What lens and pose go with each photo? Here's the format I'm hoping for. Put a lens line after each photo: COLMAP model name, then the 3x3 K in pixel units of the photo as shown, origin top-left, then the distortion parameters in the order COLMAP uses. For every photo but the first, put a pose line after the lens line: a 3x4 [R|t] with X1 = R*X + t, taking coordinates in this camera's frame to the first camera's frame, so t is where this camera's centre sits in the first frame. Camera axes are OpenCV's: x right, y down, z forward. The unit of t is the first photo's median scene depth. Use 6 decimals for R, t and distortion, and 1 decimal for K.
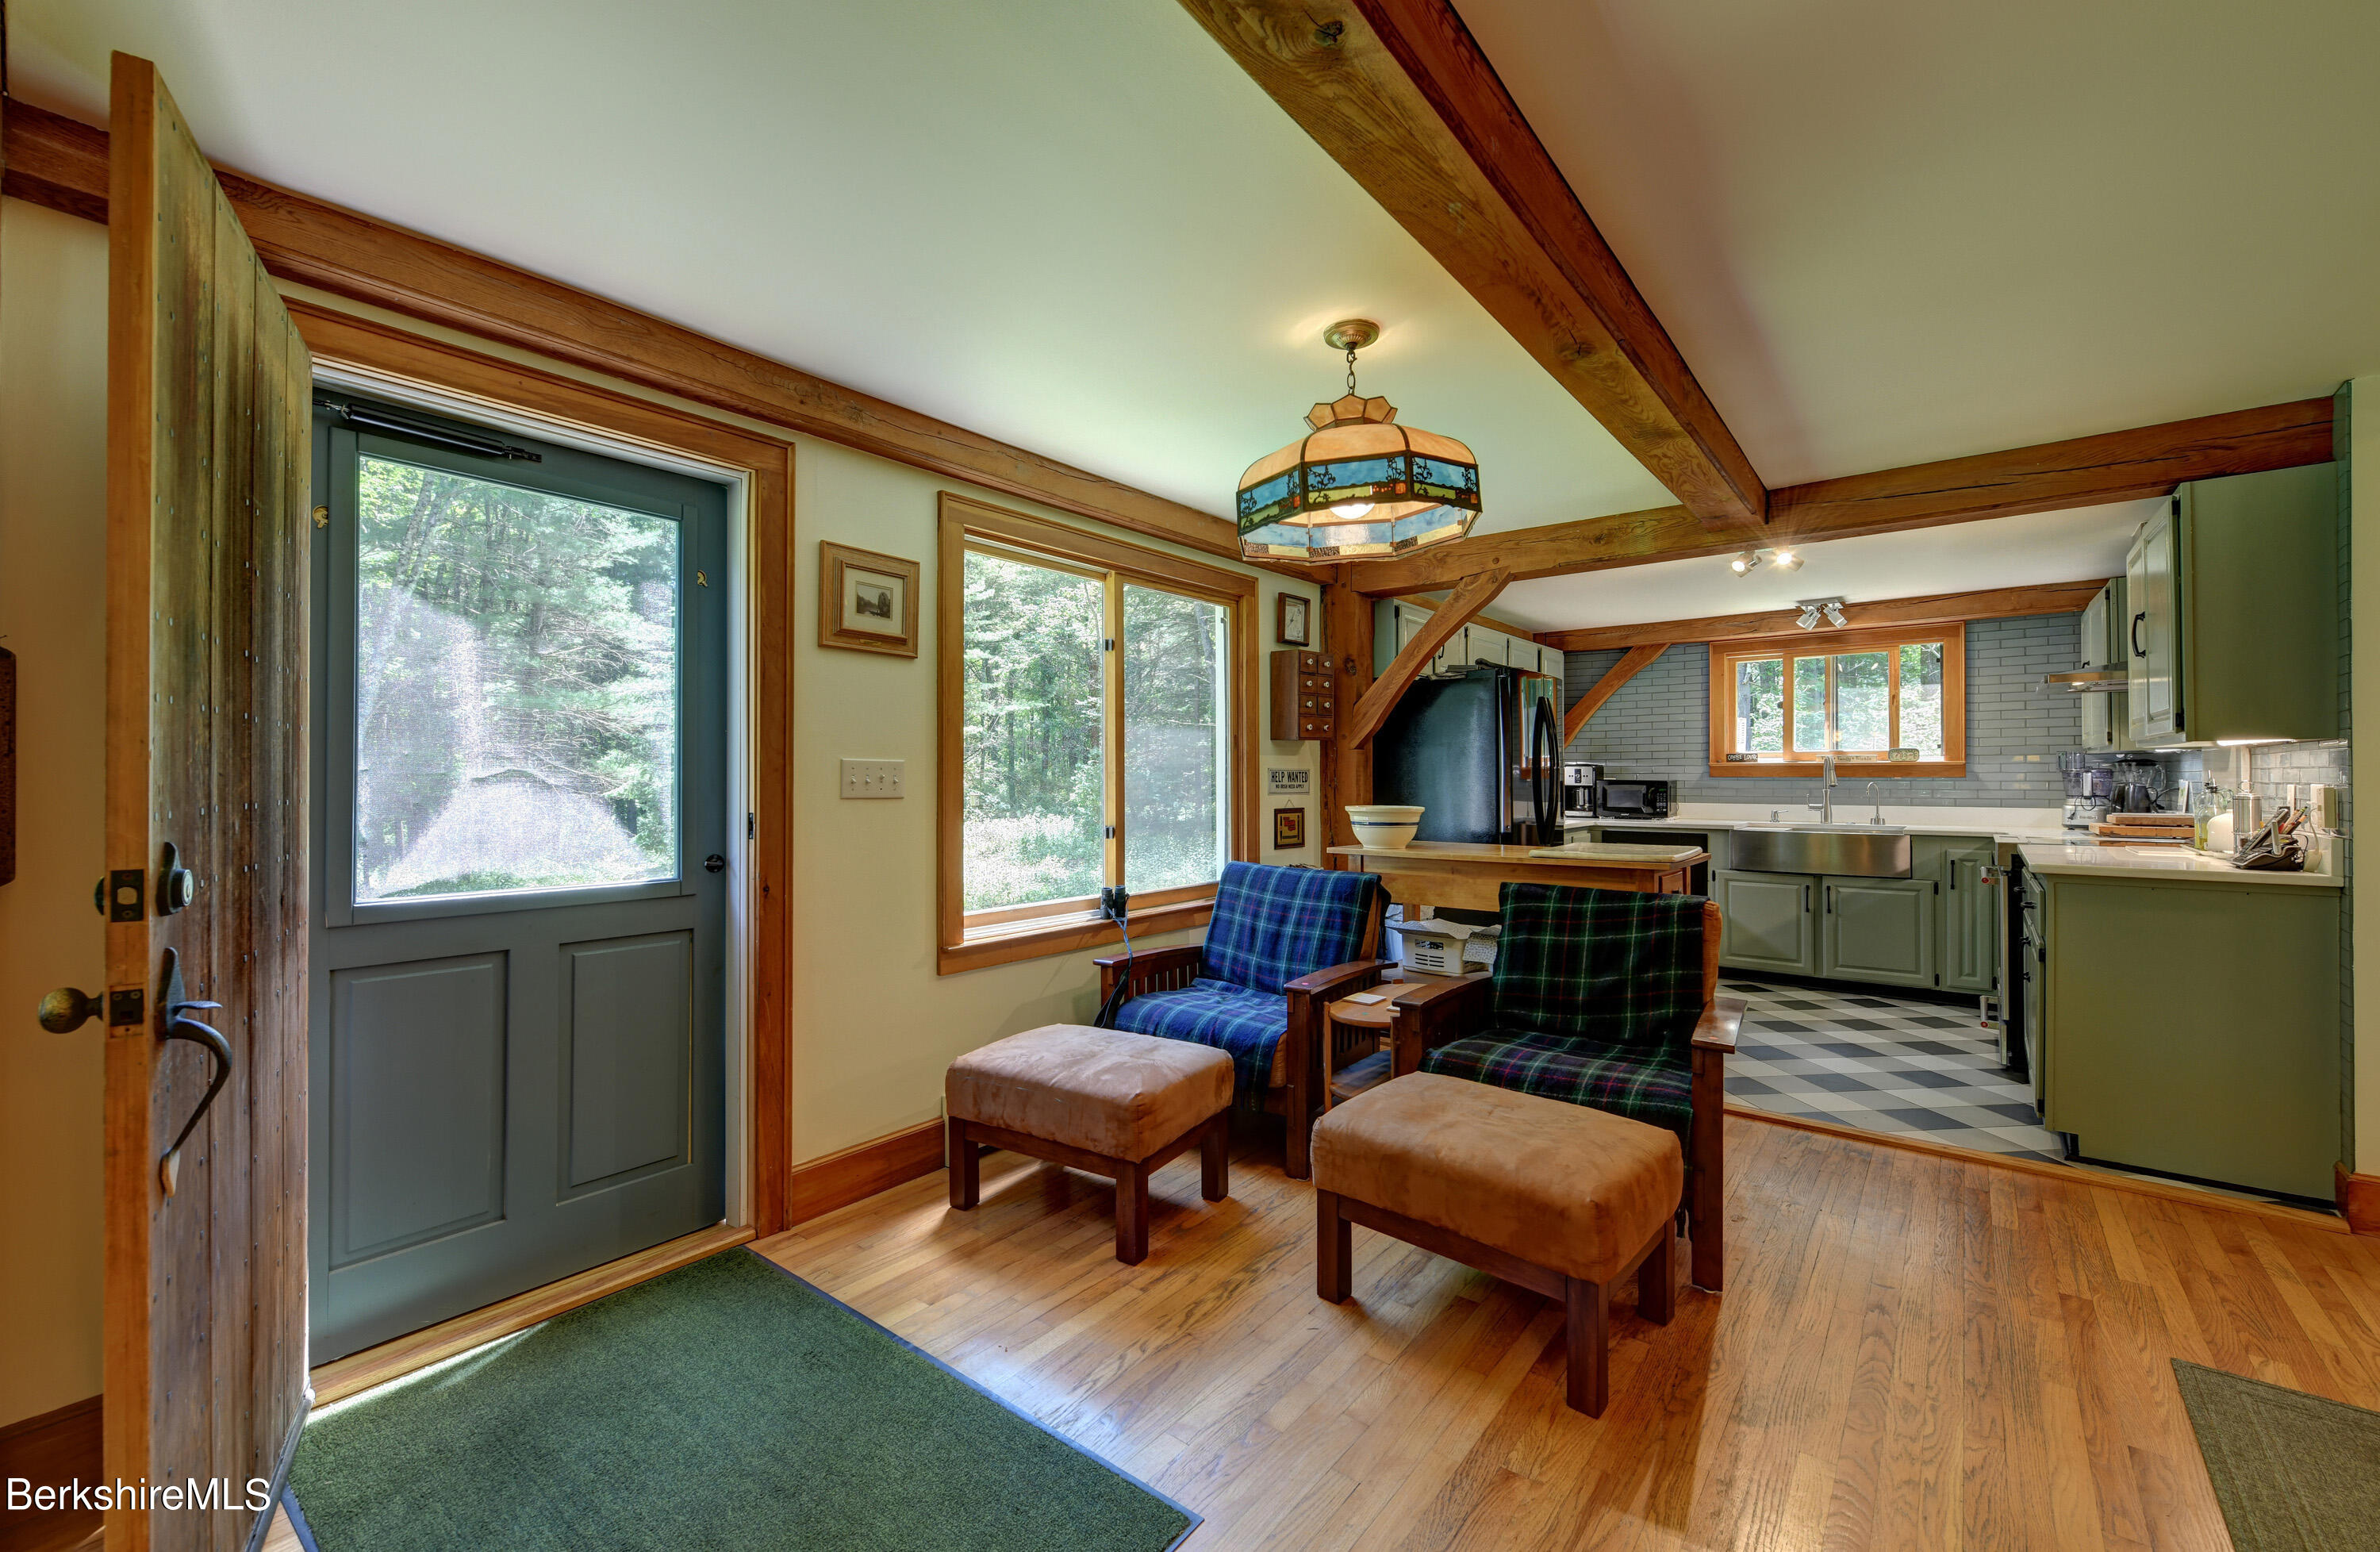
lens RADIAL K [[954.7, 0, 1193.7], [0, 954.7, 767.6], [0, 0, 1]] dist [0.005452, -0.000120]
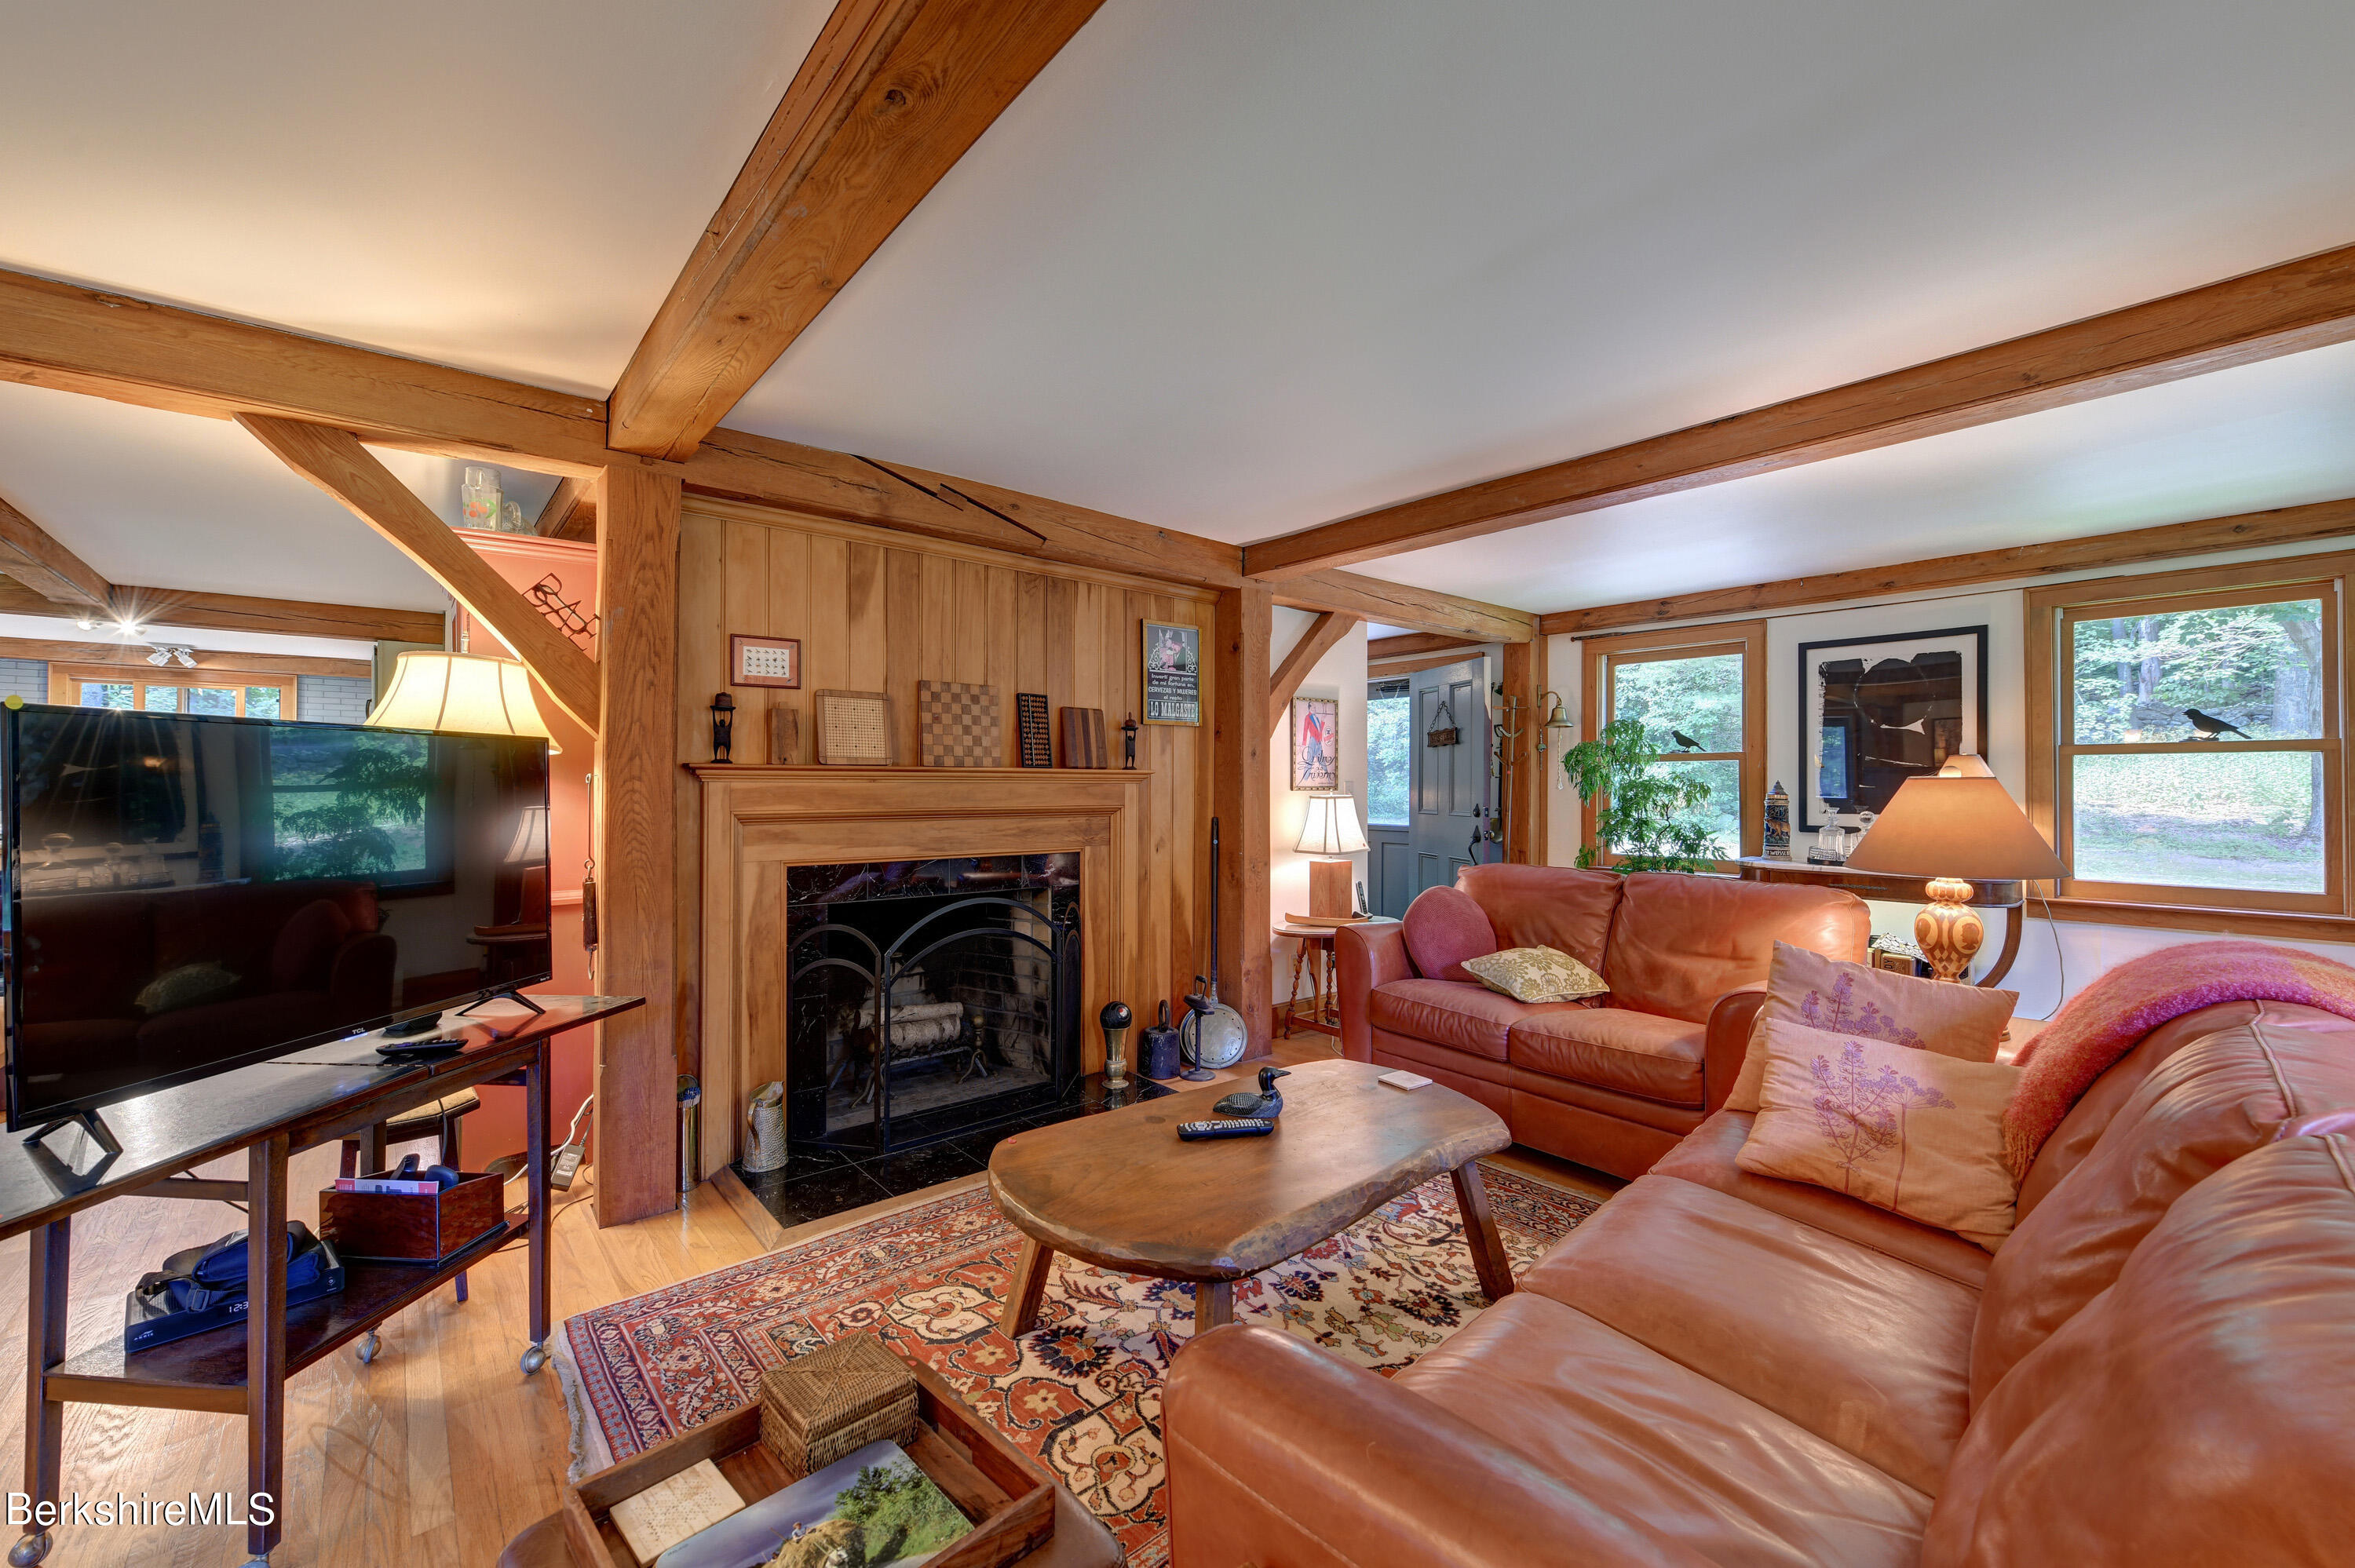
lens RADIAL K [[931.8, 0, 1171.8], [0, 931.8, 796.0], [0, 0, 1]] dist [-0.006814, 0.000120]
pose [[0.188580, -0.009624, 0.982011, -0.370874], [-0.013654, 0.999830, 0.012421, -0.013989], [-0.981963, -0.015751, 0.188417, -0.669084]]
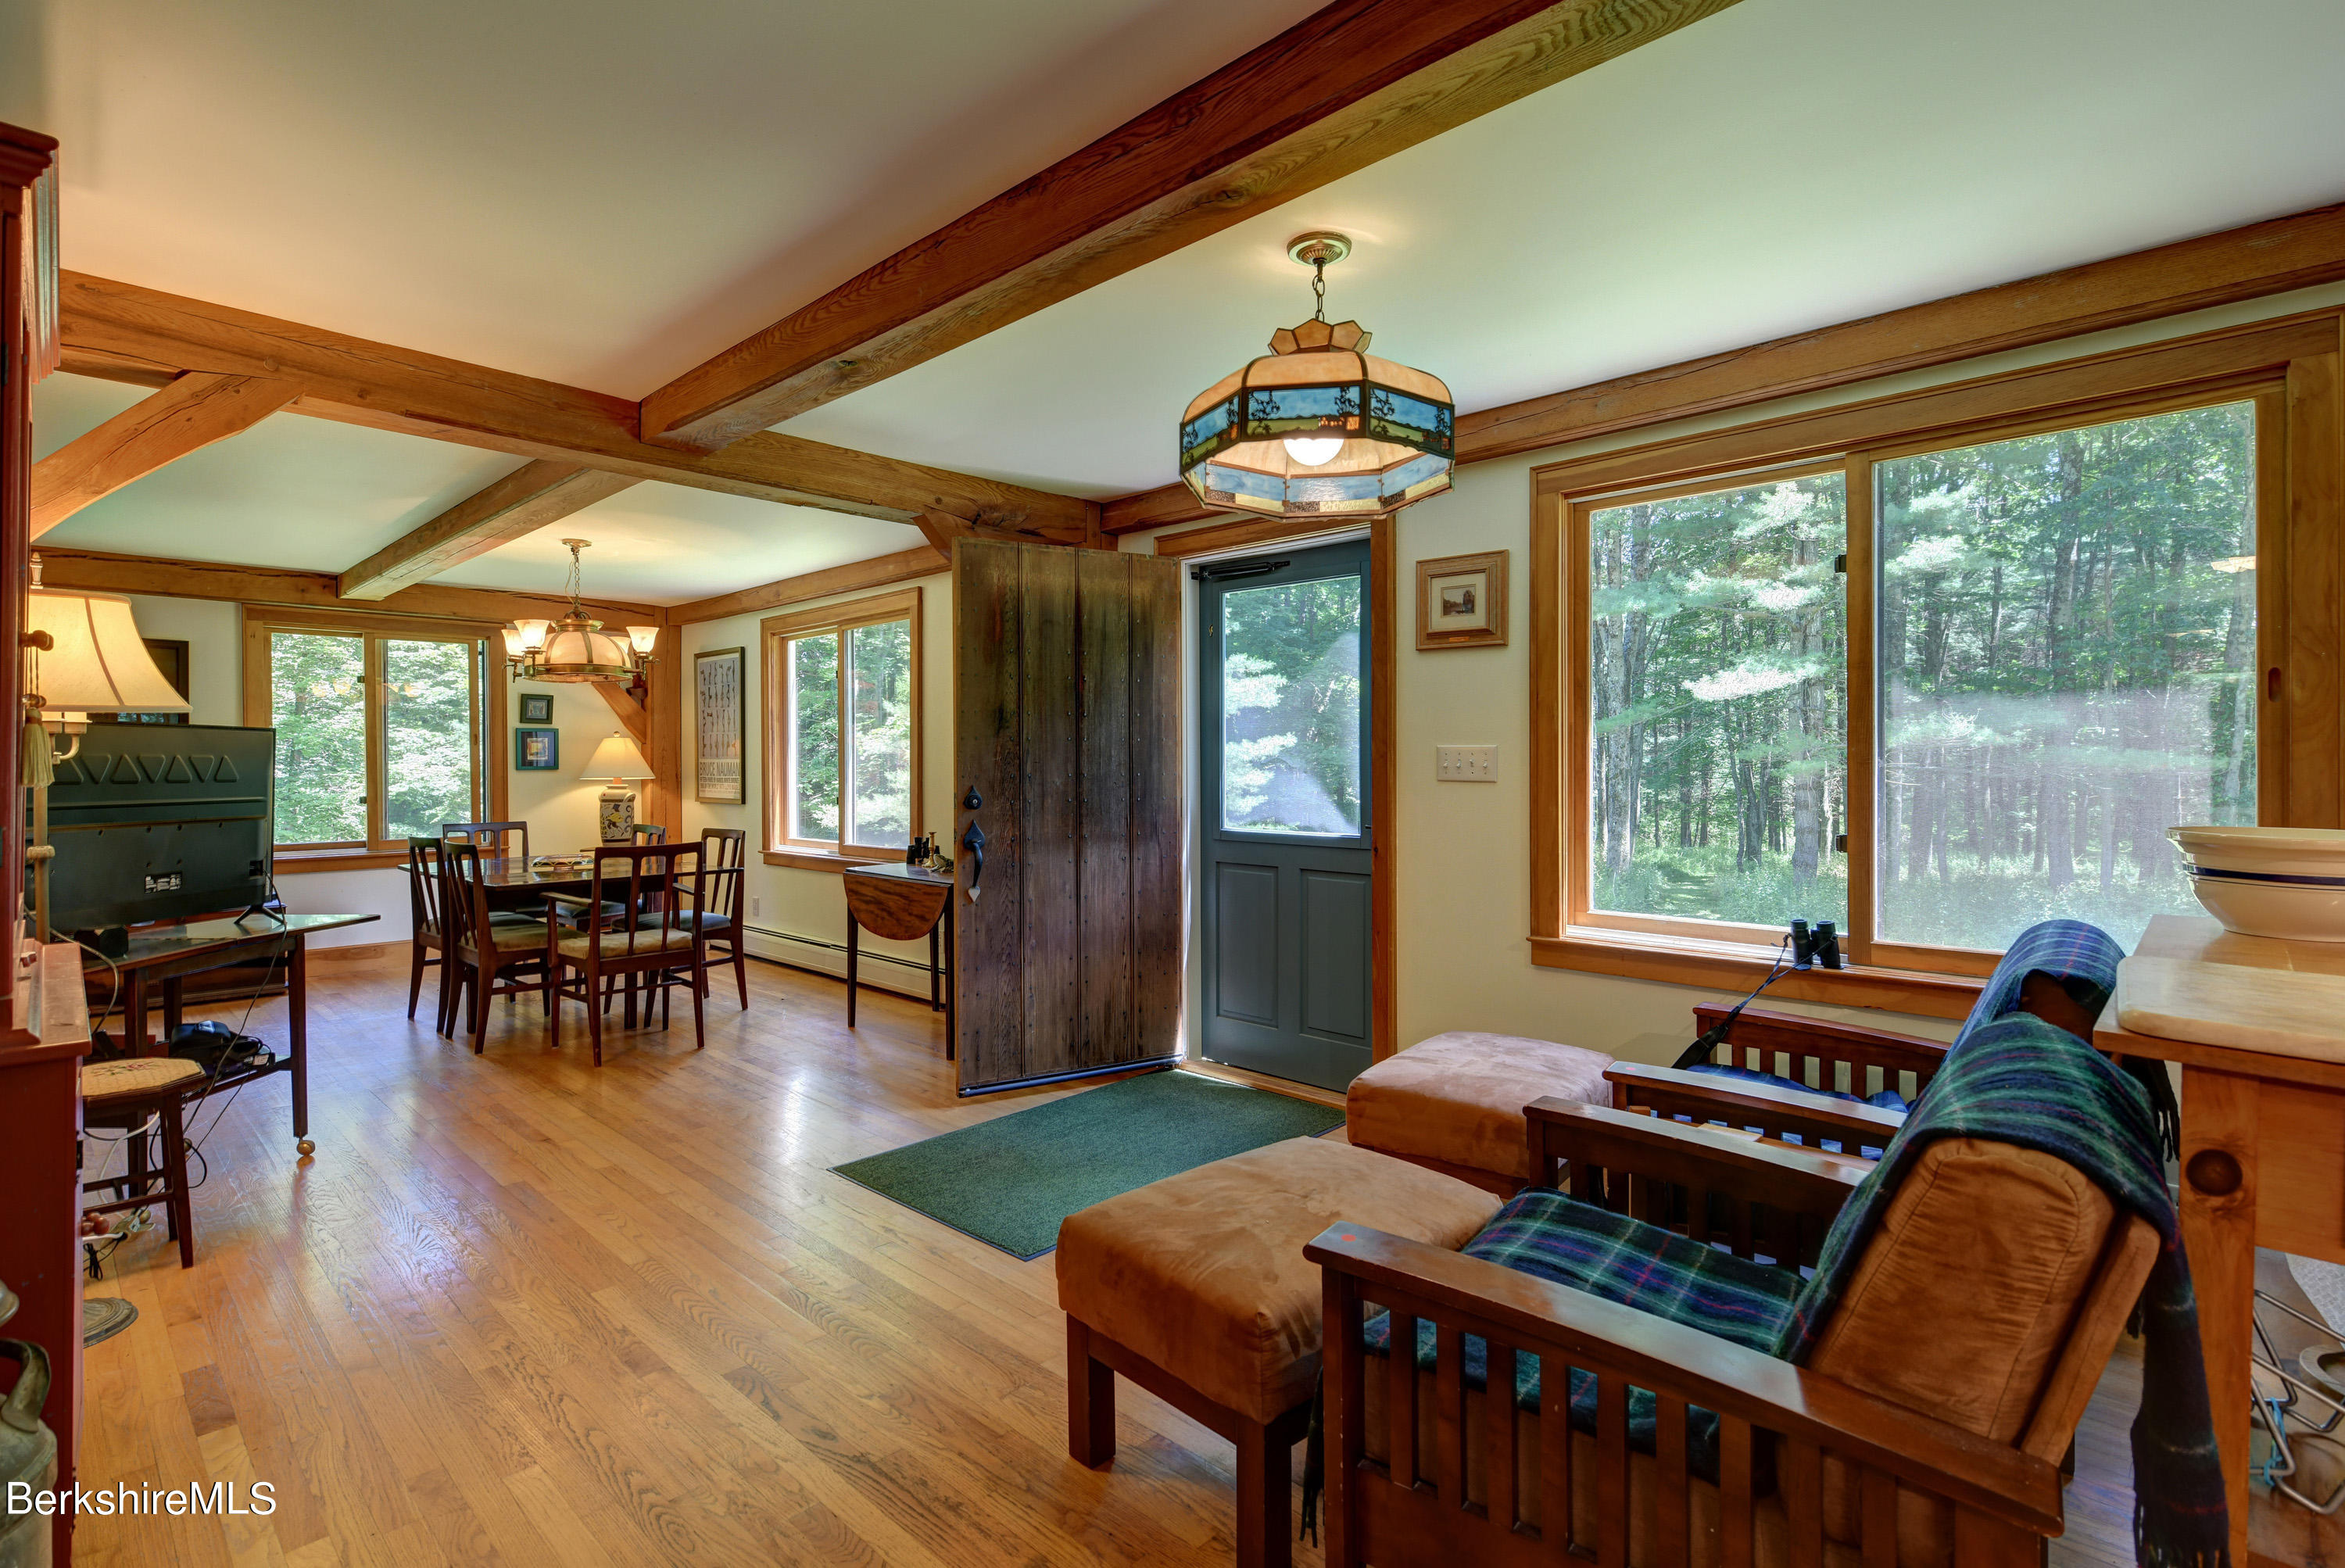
lens RADIAL K [[1115.9, 0, 1167.1], [0, 1115.9, 753.3], [0, 0, 1]] dist [-0.010762, 0.000588]
pose [[-0.090654, -0.009561, -0.995837, 0.635208], [0.015256, 0.999823, -0.010988, 0.006261], [0.995766, -0.016188, -0.090492, 0.514186]]
